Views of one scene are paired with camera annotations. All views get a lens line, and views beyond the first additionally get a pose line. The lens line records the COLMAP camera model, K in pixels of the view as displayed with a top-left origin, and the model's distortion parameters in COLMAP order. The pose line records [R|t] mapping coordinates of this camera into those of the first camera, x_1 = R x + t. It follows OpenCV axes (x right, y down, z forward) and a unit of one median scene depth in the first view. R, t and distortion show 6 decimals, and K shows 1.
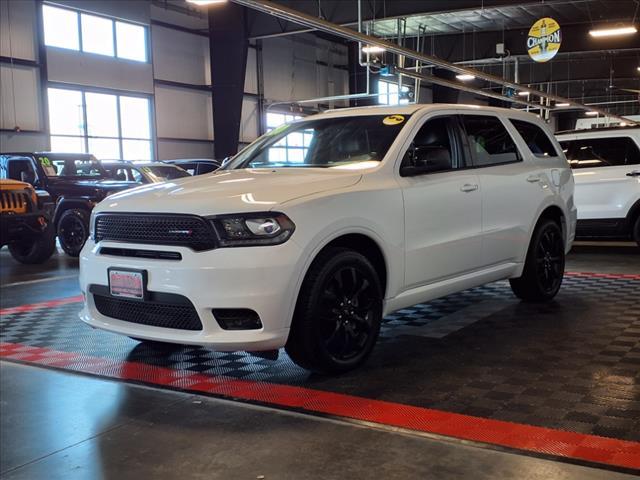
lens RADIAL K [[750.7, 0, 320.0], [0, 750.7, 240.0], [0, 0, 1]] dist [-0.000528, -0.015606]
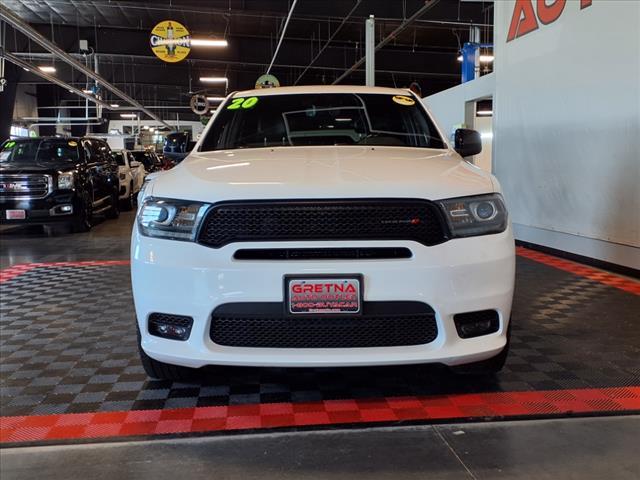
lens RADIAL K [[688.6, 0, 320.0], [0, 688.6, 240.0], [0, 0, 1]] dist [0.068781, -0.009220]
pose [[0.784675, -0.048936, 0.617973, -0.685771], [0.043682, 0.998766, 0.023624, -0.011776], [-0.618367, 0.008457, 0.785844, 0.481573]]
